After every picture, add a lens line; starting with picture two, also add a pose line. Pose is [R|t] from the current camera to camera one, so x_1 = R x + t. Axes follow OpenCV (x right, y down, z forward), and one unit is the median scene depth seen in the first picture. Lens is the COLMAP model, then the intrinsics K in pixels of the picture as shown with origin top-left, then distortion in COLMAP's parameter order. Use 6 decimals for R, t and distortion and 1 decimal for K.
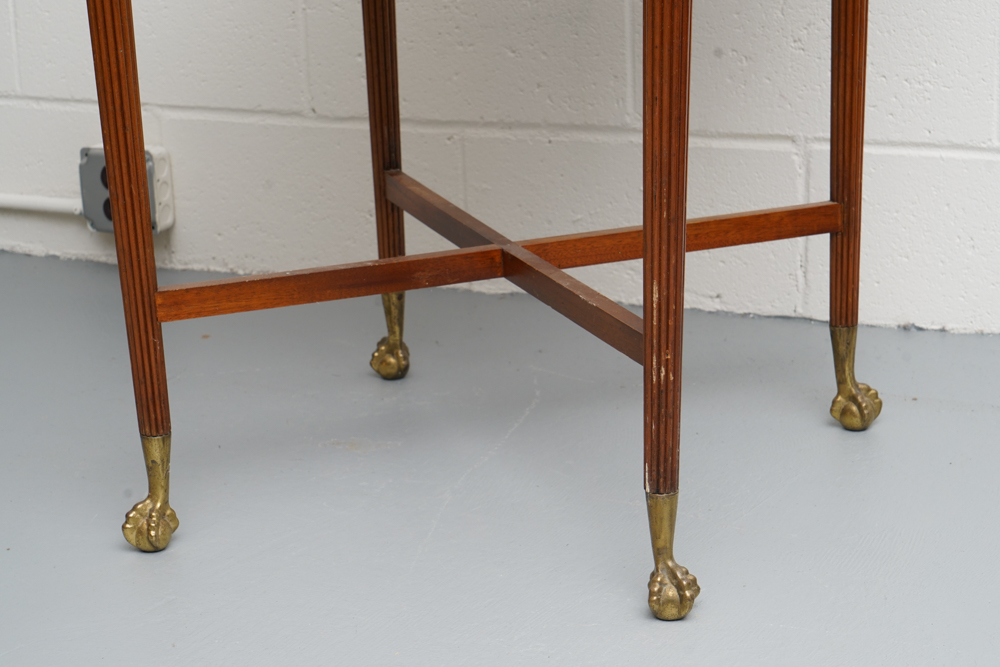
lens RADIAL K [[2187.2, 0, 483.3], [0, 2187.2, 334.8], [0, 0, 1]] dist [-0.000444, 0.097695]
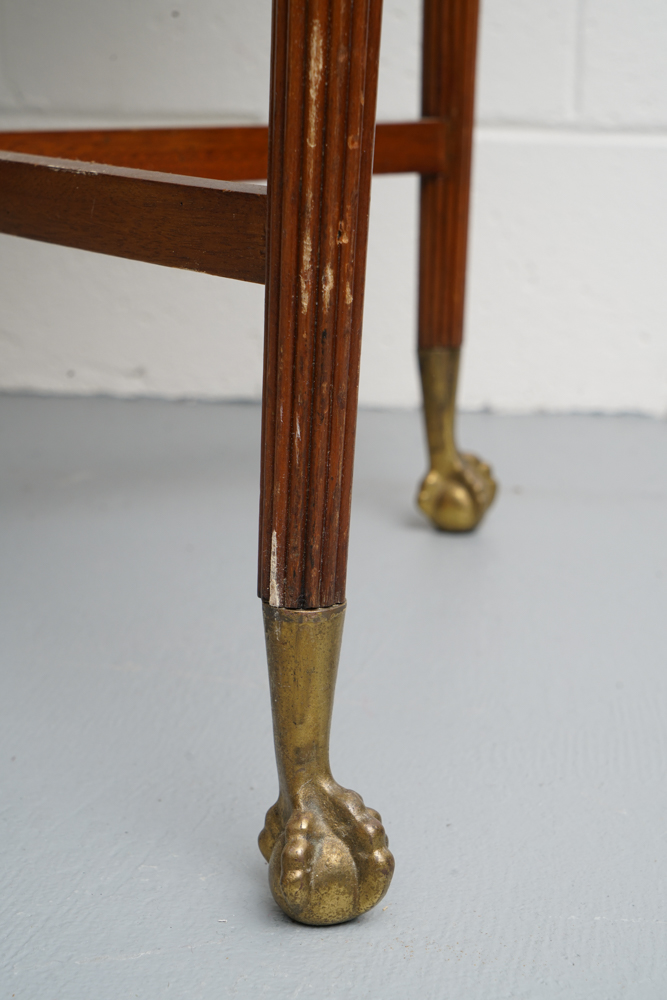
lens RADIAL K [[2187.2, 0, 333.5], [0, 2187.2, 500.0], [0, 0, 1]] dist [-0.000444, 0.097695]
pose [[0.963663, -0.030408, 0.265384, -0.018724], [0.036938, 0.999124, -0.019648, 0.060772], [-0.264554, 0.028737, 0.963943, 0.614809]]
